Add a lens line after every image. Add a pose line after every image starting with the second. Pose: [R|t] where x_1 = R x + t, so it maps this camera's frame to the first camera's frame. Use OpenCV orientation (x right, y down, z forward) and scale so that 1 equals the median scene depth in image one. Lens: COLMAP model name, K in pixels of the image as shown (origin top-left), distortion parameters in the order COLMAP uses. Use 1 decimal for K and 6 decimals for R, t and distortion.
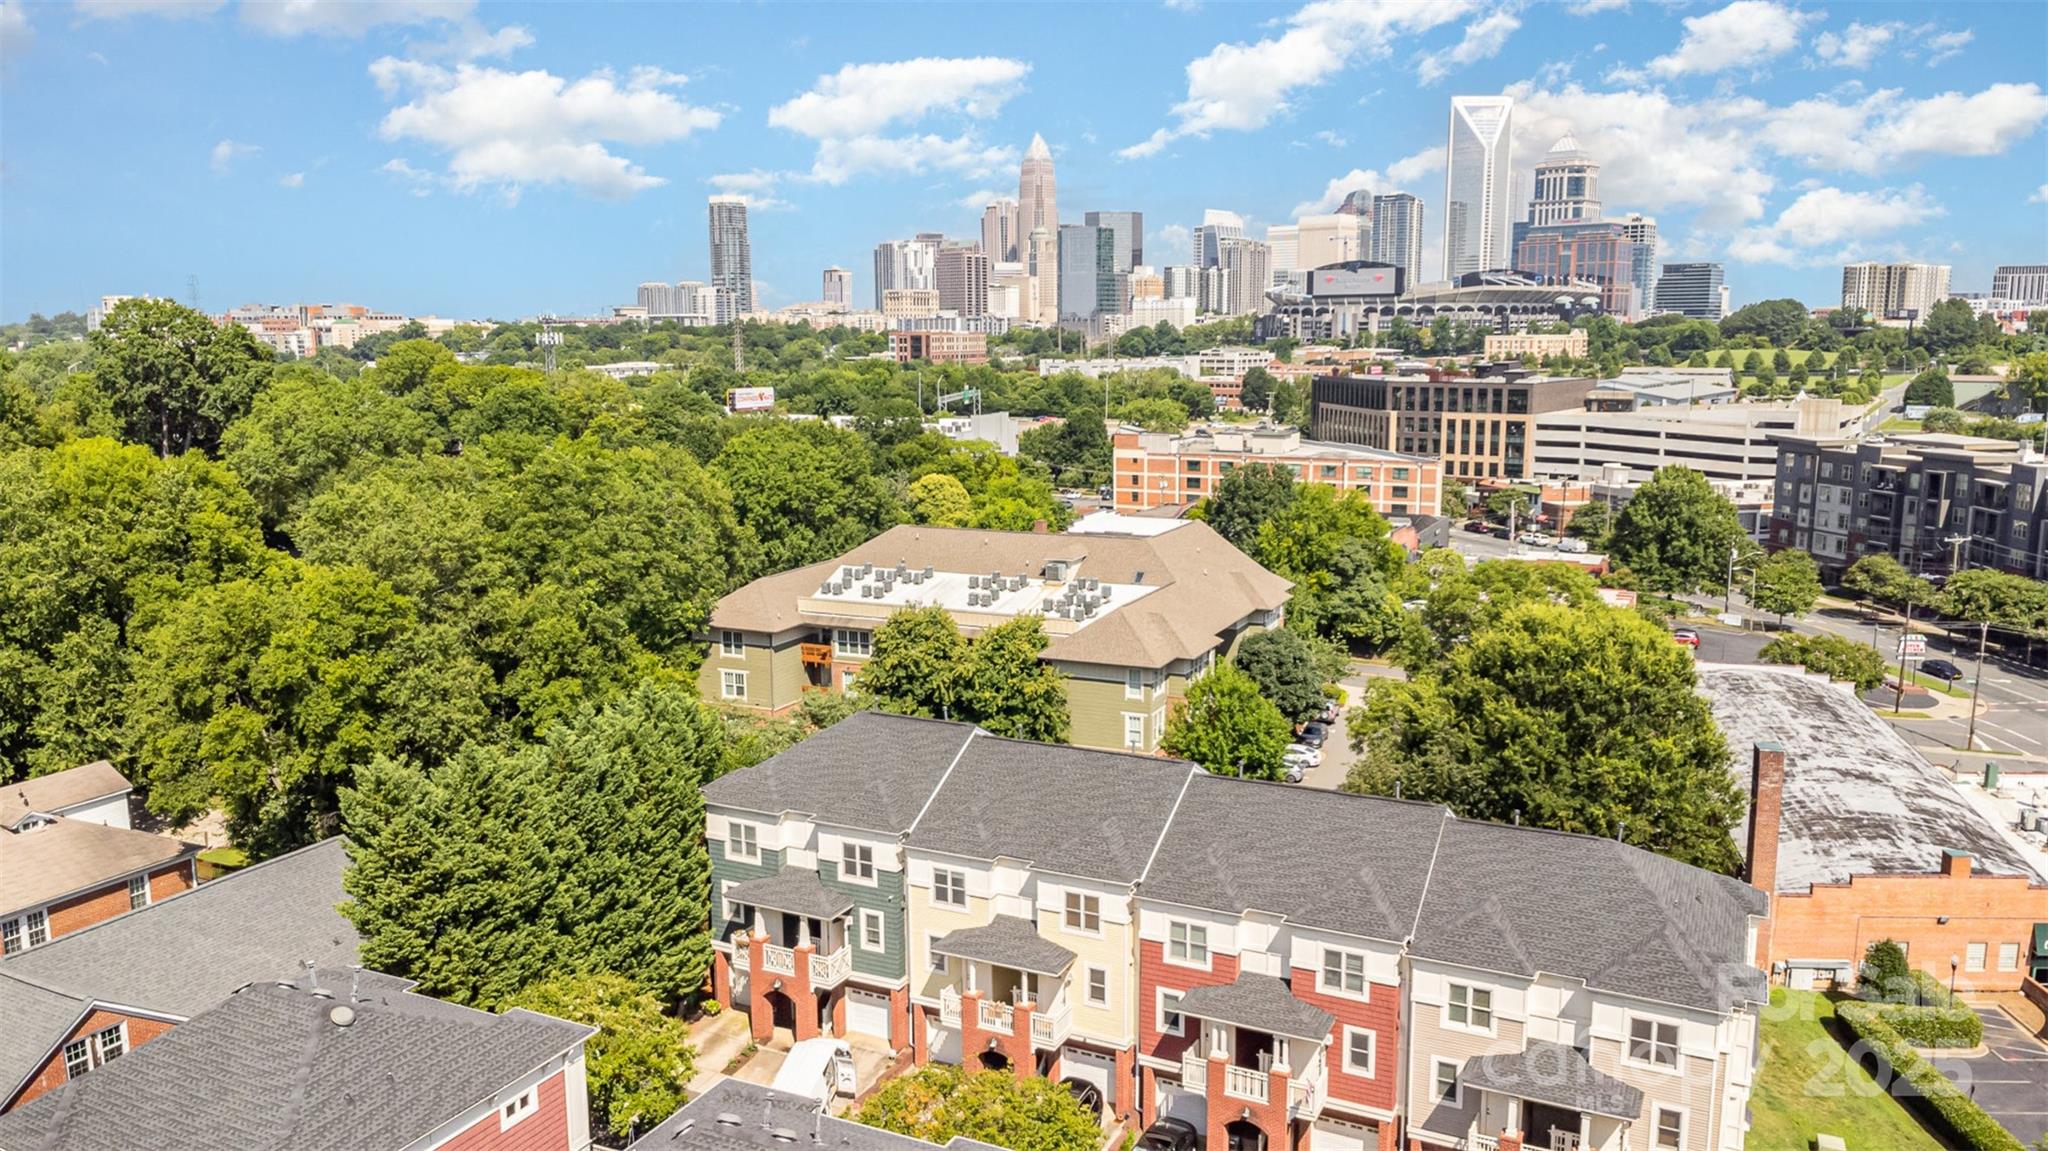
lens RADIAL K [[1455.4, 0, 1022.5], [0, 1455.4, 581.0], [0, 0, 1]] dist [0.005906, -0.019587]
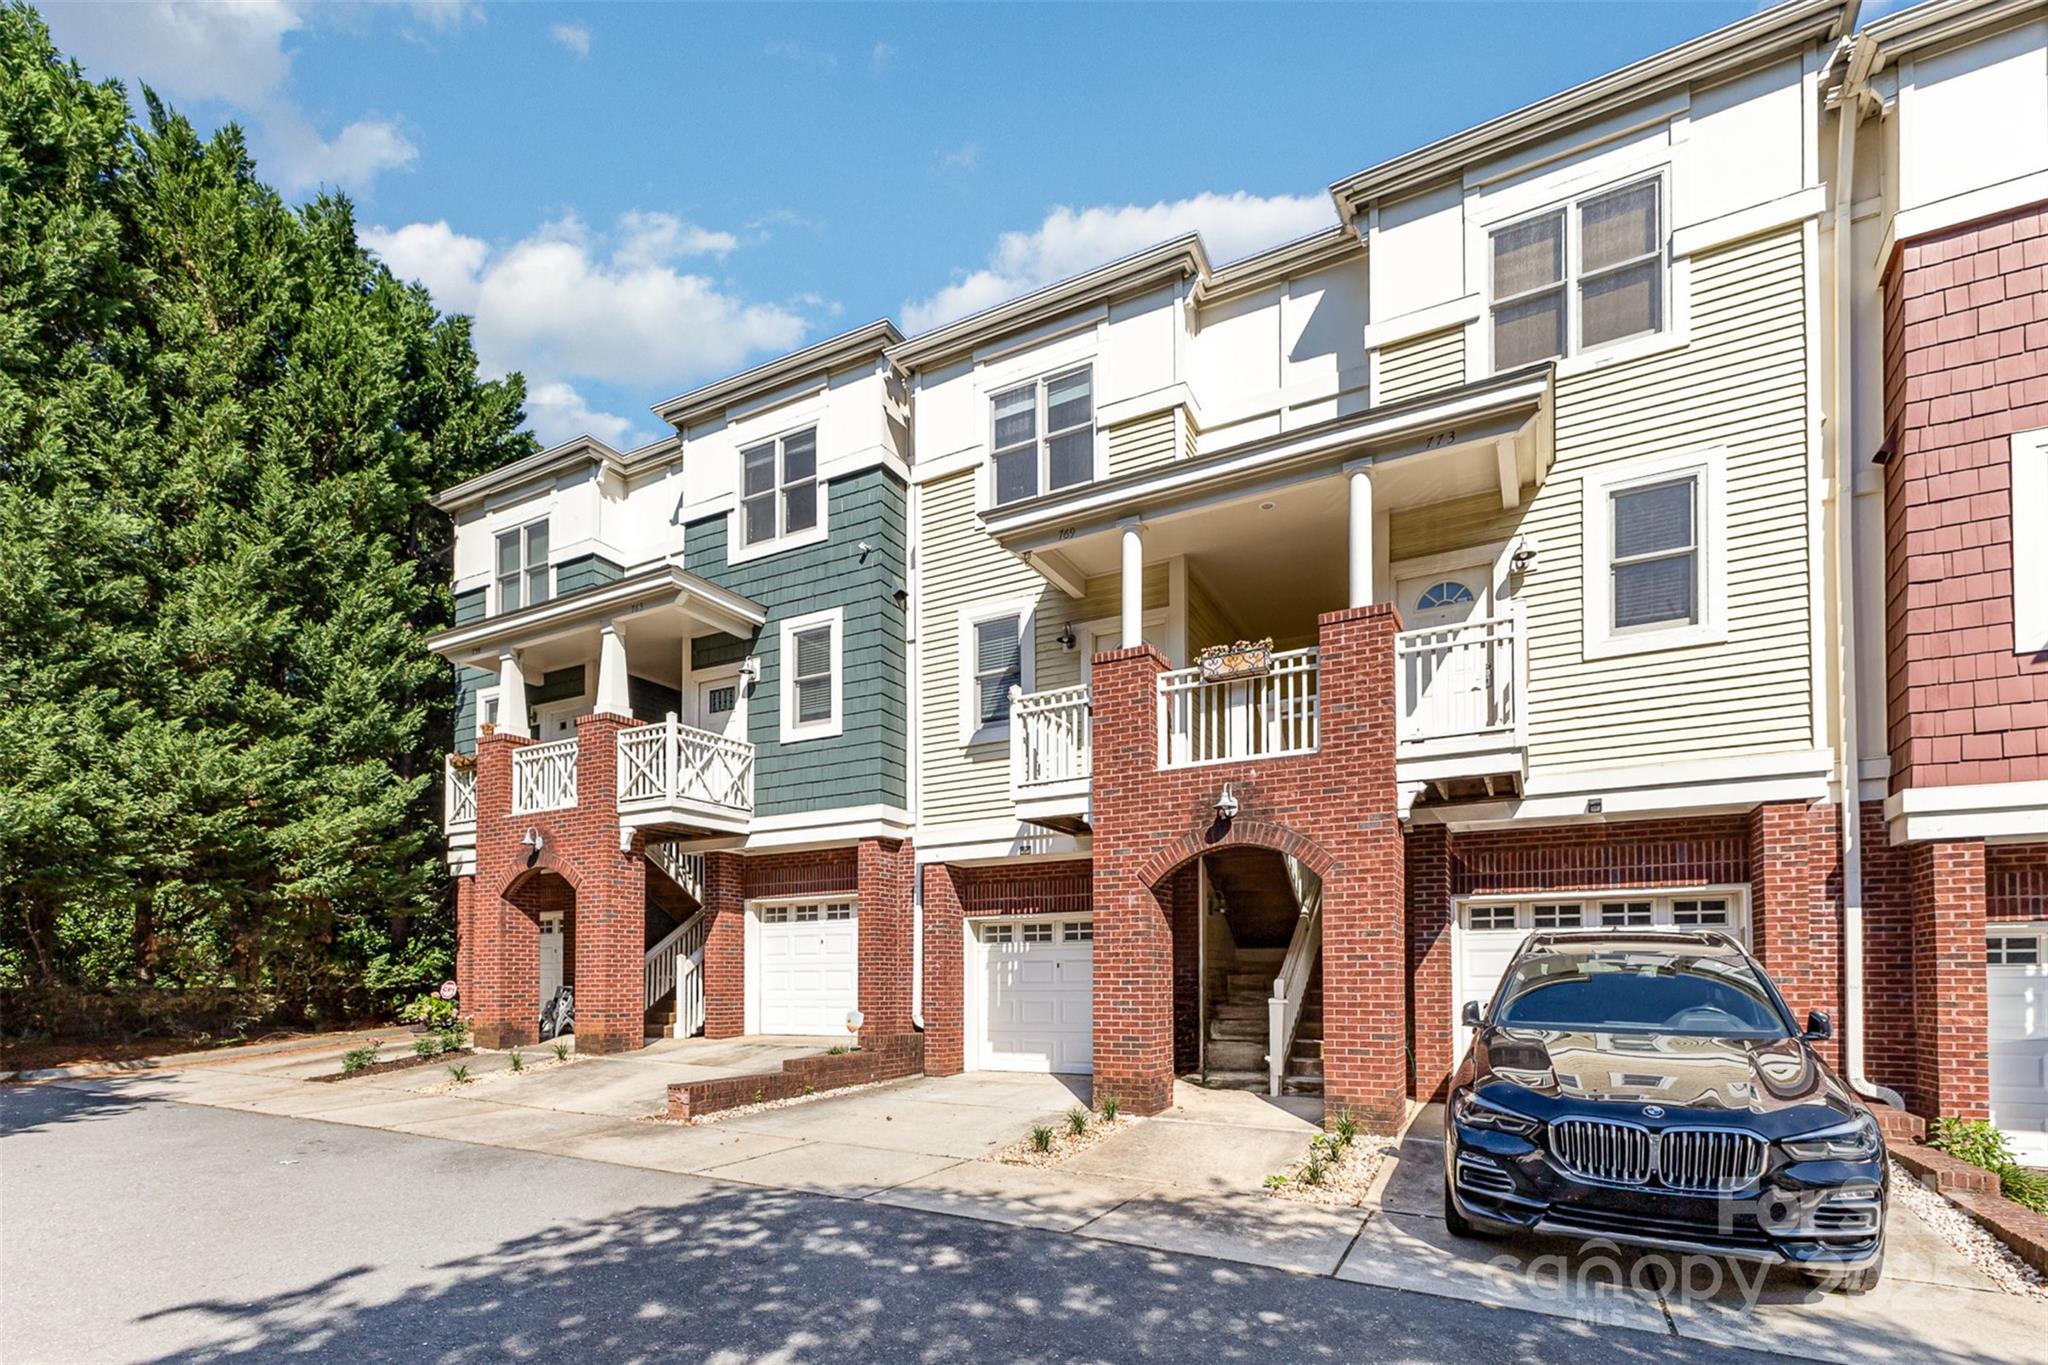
lens RADIAL K [[938.2, 0, 1030.2], [0, 938.2, 967.8], [0, 0, 1]] dist [0.003380, -0.000400]
pose [[0.999825, 0.001677, -0.018613, -0.048604], [-0.005083, 0.982823, -0.184480, 0.360986], [0.017984, 0.184542, 0.982660, 0.821763]]
